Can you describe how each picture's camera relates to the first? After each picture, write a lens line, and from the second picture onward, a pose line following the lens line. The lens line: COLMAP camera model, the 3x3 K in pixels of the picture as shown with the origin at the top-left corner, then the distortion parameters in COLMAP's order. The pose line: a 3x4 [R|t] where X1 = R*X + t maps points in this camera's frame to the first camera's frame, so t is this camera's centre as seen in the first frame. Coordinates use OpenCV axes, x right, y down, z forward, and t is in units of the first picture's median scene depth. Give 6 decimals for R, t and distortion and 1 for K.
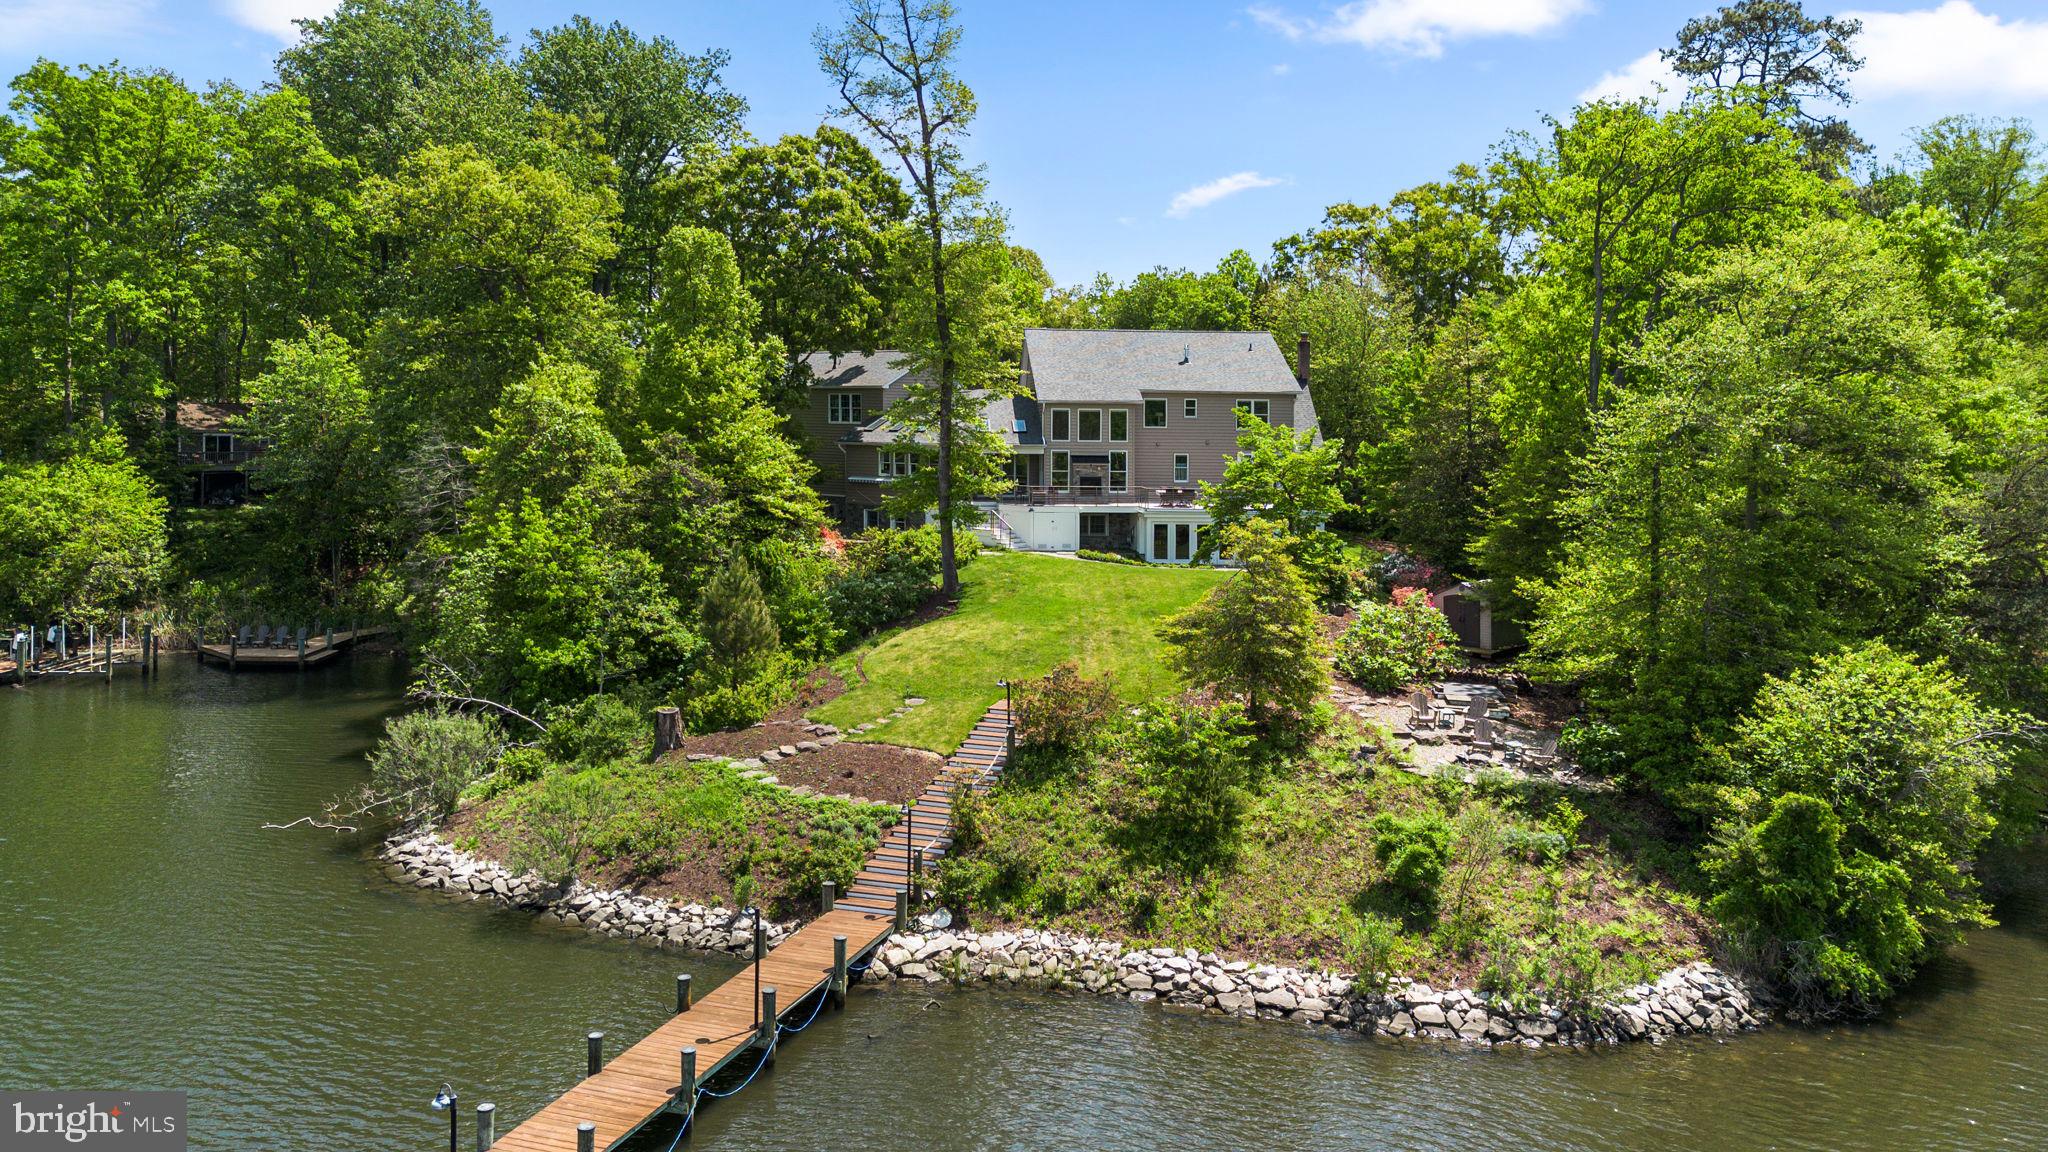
lens RADIAL K [[1471.3, 0, 1021.2], [0, 1471.3, 561.6], [0, 0, 1]] dist [0.005211, -0.006271]
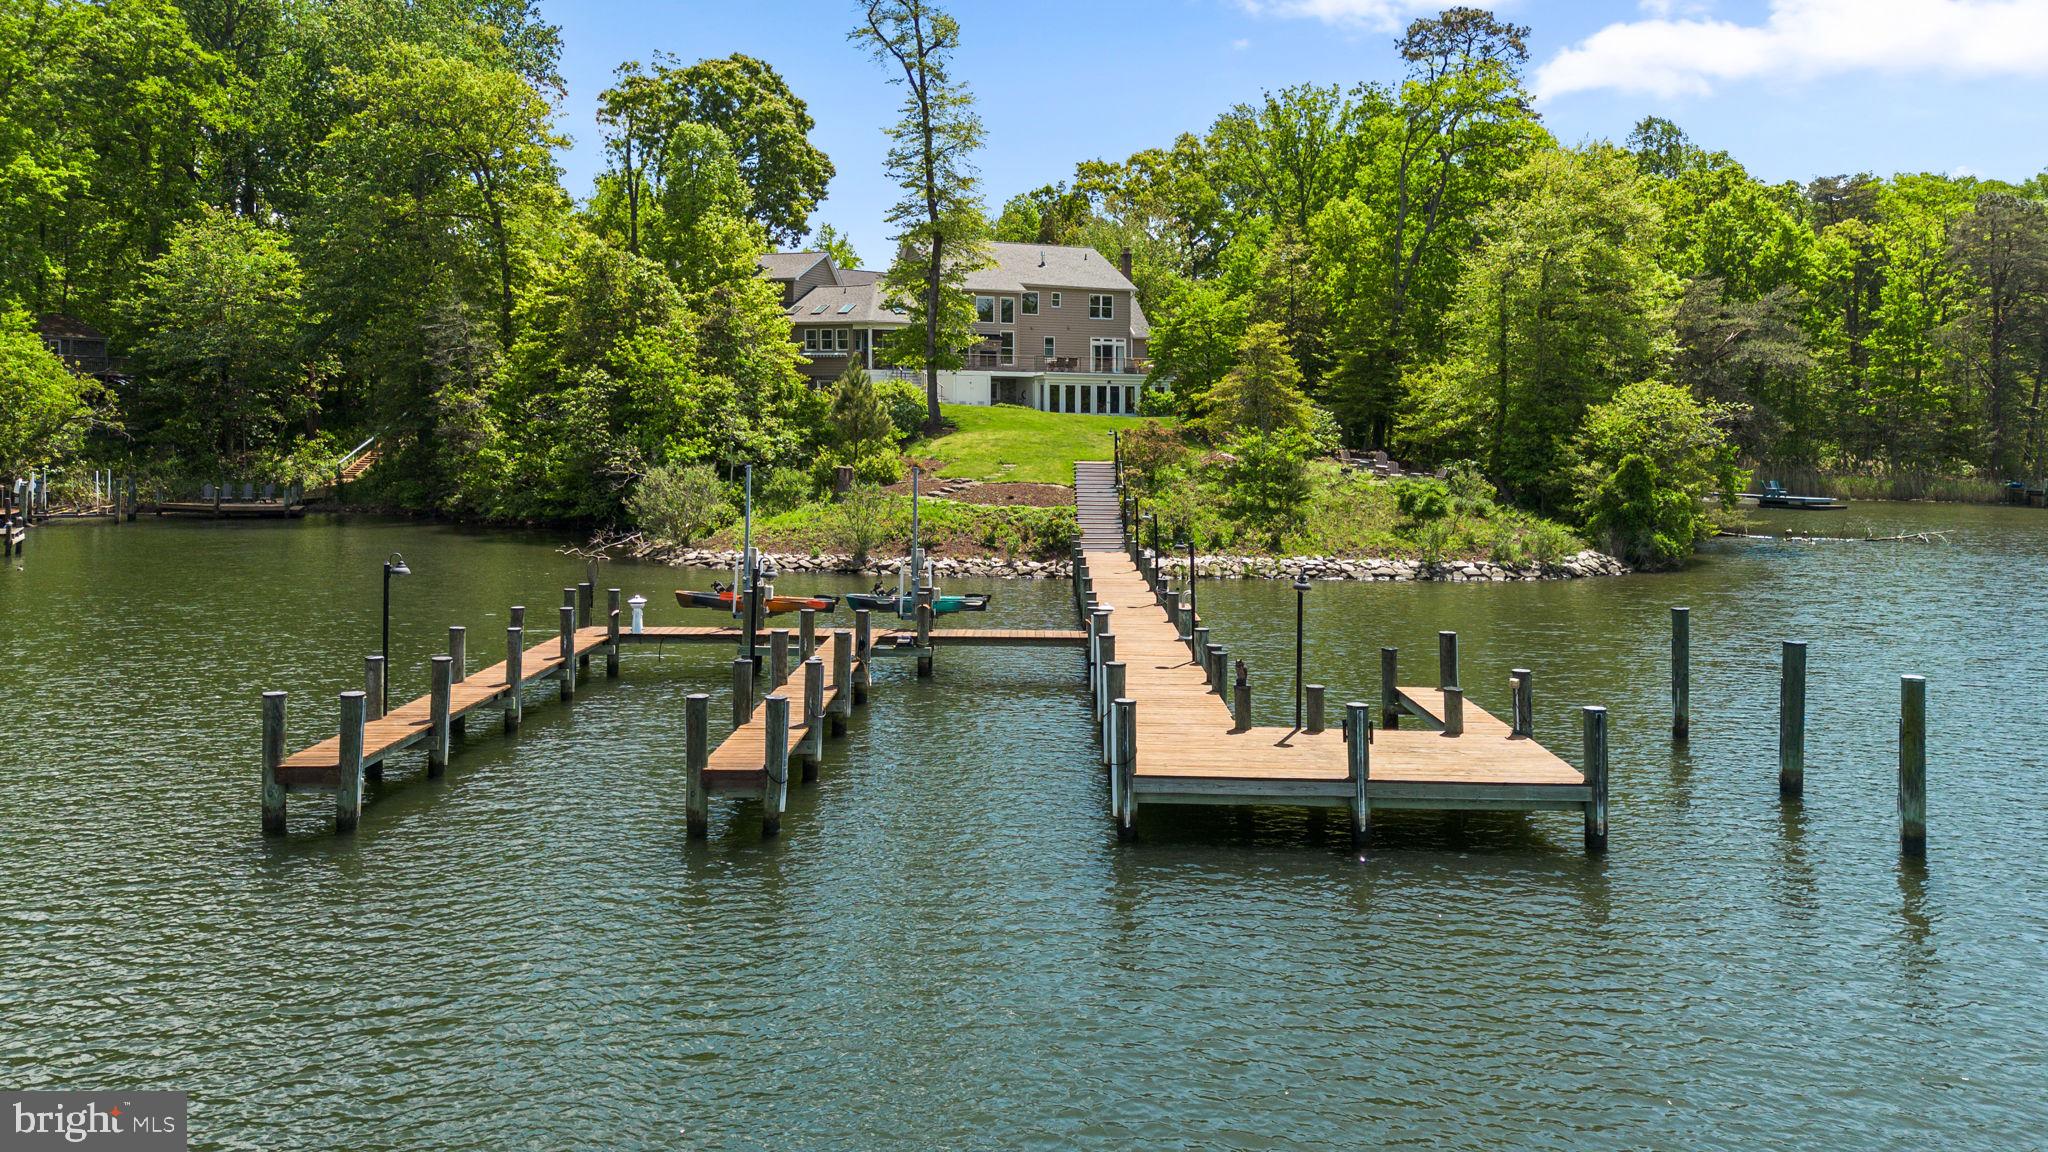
lens RADIAL K [[1471.3, 0, 1021.6], [0, 1471.3, 582.3], [0, 0, 1]] dist [0.005211, -0.006271]
pose [[0.951201, -0.032671, 0.306839, -0.361247], [0.029683, 0.999456, 0.014400, 0.138654], [-0.307142, -0.004589, 0.951653, -0.221136]]
